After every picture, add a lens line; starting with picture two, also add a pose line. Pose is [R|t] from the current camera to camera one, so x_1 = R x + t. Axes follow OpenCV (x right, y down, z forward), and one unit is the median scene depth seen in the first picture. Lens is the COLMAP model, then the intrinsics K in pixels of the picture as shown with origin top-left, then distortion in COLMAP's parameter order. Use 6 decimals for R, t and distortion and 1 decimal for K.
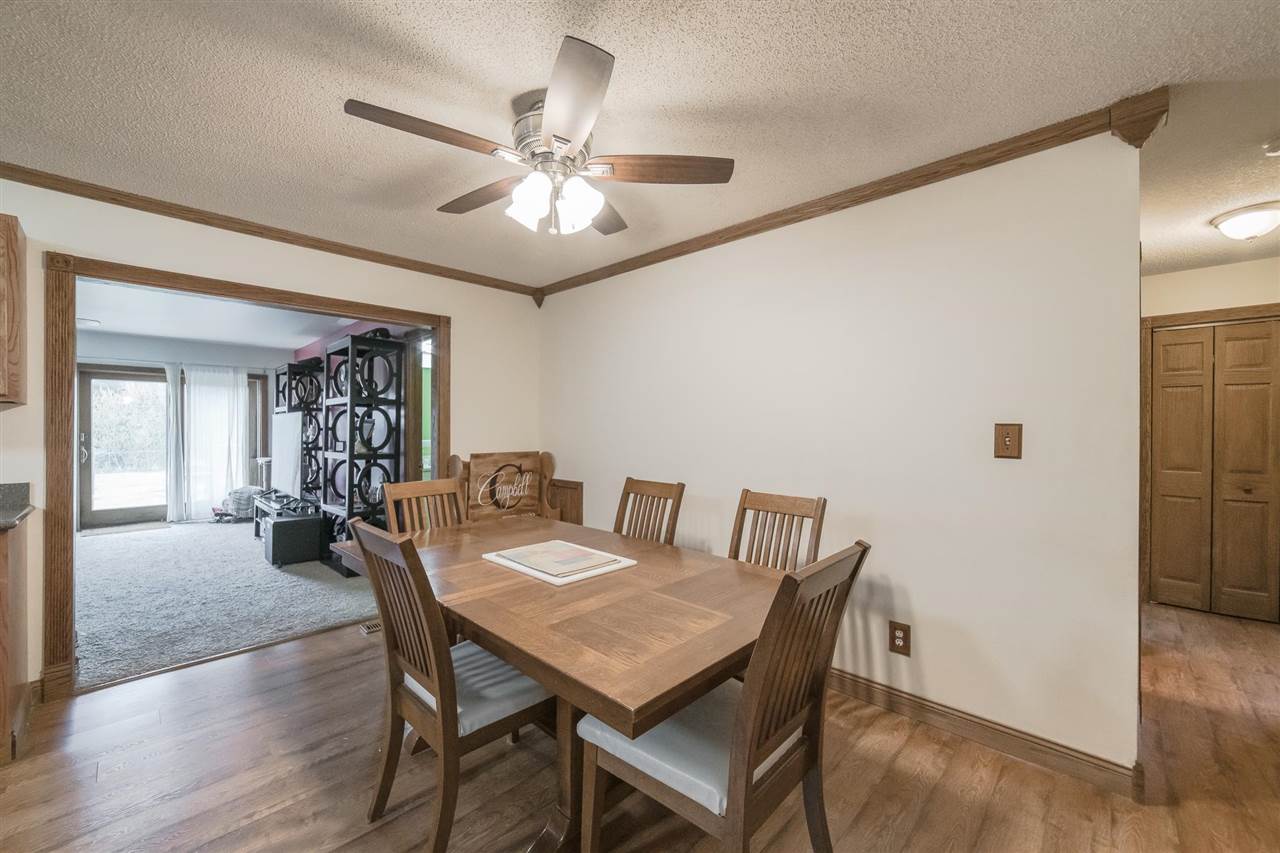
lens RADIAL K [[502.1, 0, 644.0], [0, 502.1, 429.1], [0, 0, 1]] dist [-0.001292, 0.000187]
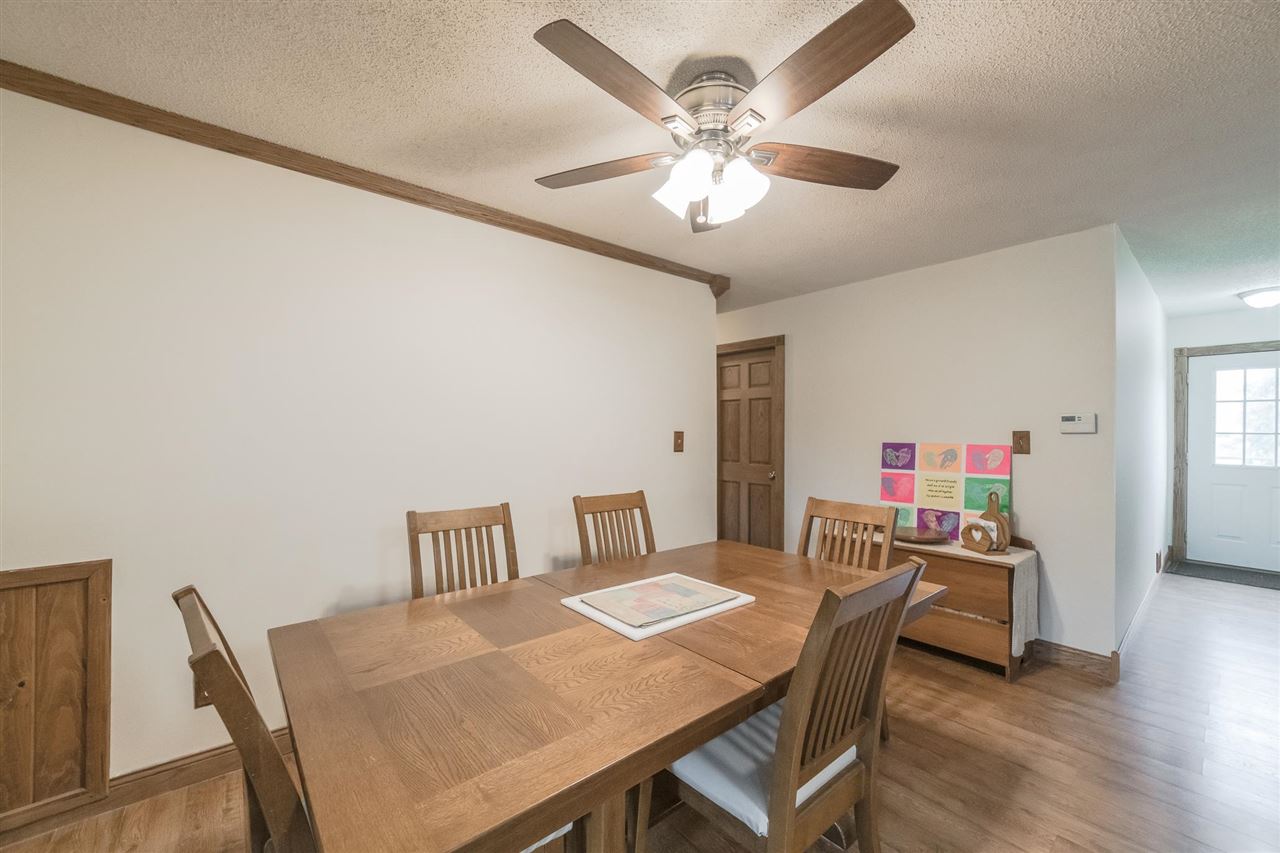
lens RADIAL K [[502.1, 0, 644.0], [0, 502.1, 429.1], [0, 0, 1]] dist [-0.001292, 0.000187]
pose [[0.108669, -0.003256, 0.994073, -0.977035], [0.001139, 0.999994, 0.003151, -0.022285], [-0.994077, 0.000790, 0.108673, 0.927312]]
